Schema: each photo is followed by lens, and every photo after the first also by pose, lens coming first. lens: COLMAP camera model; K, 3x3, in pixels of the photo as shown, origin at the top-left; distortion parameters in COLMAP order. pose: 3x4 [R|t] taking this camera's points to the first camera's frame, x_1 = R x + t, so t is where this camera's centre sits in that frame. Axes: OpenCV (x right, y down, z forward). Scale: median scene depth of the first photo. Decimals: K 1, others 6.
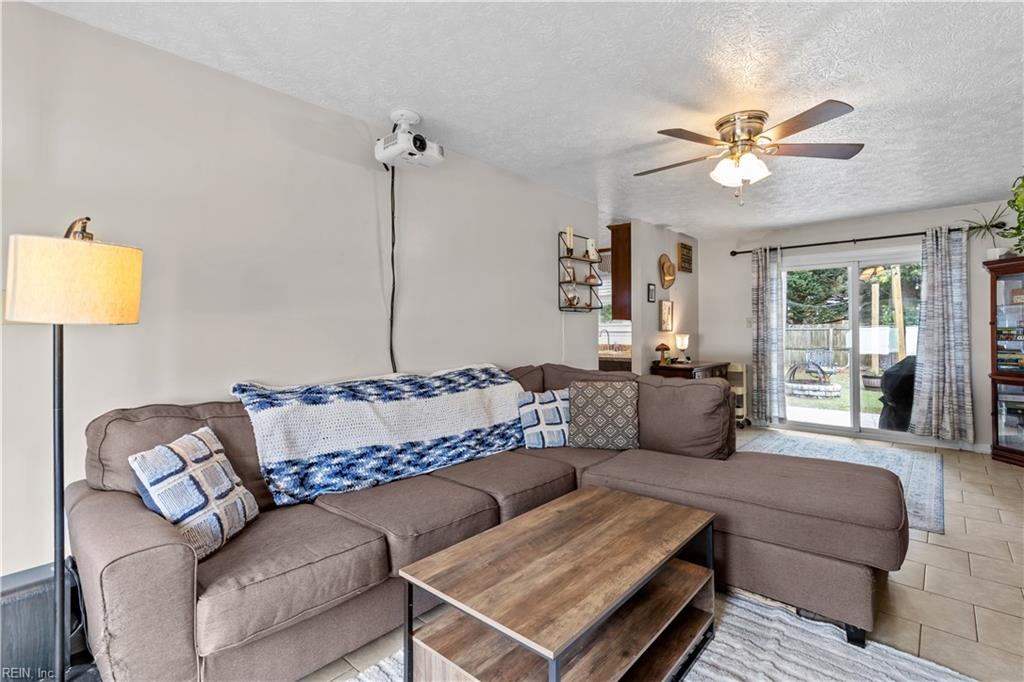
lens RADIAL K [[473.1, 0, 506.7], [0, 473.1, 331.1], [0, 0, 1]] dist [0.003809, 0.000251]
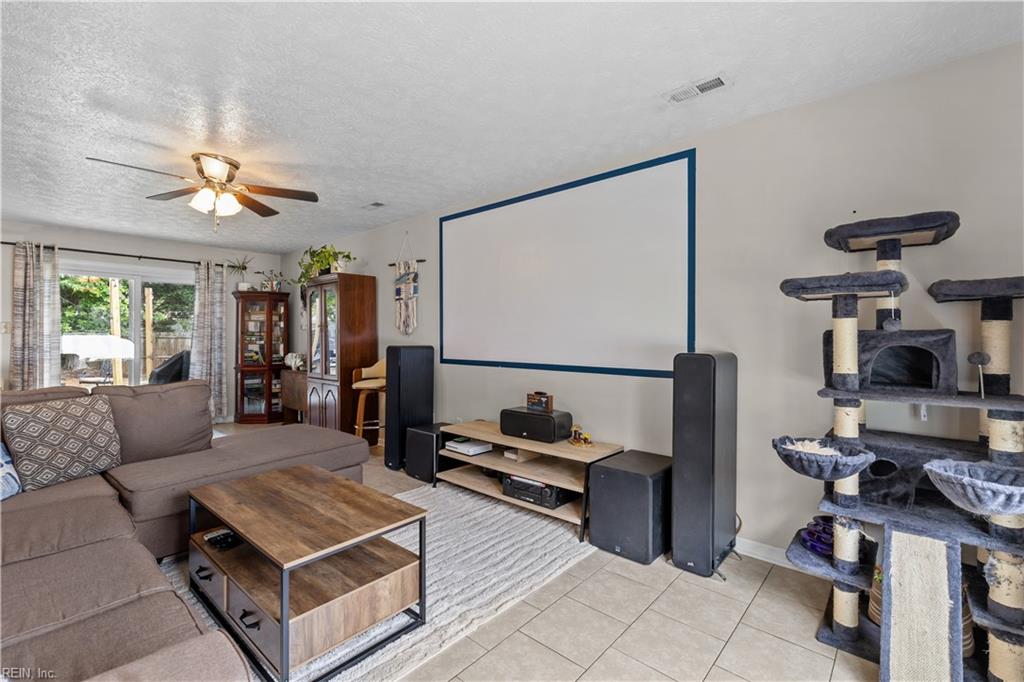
lens RADIAL K [[443.2, 0, 507.7], [0, 443.2, 338.2], [0, 0, 1]] dist [0.004151, -0.002447]
pose [[0.014125, 0.001047, 0.999900, -0.949184], [-0.000832, 0.999999, -0.001035, 0.002147], [-0.999900, -0.000817, 0.014126, 0.386283]]
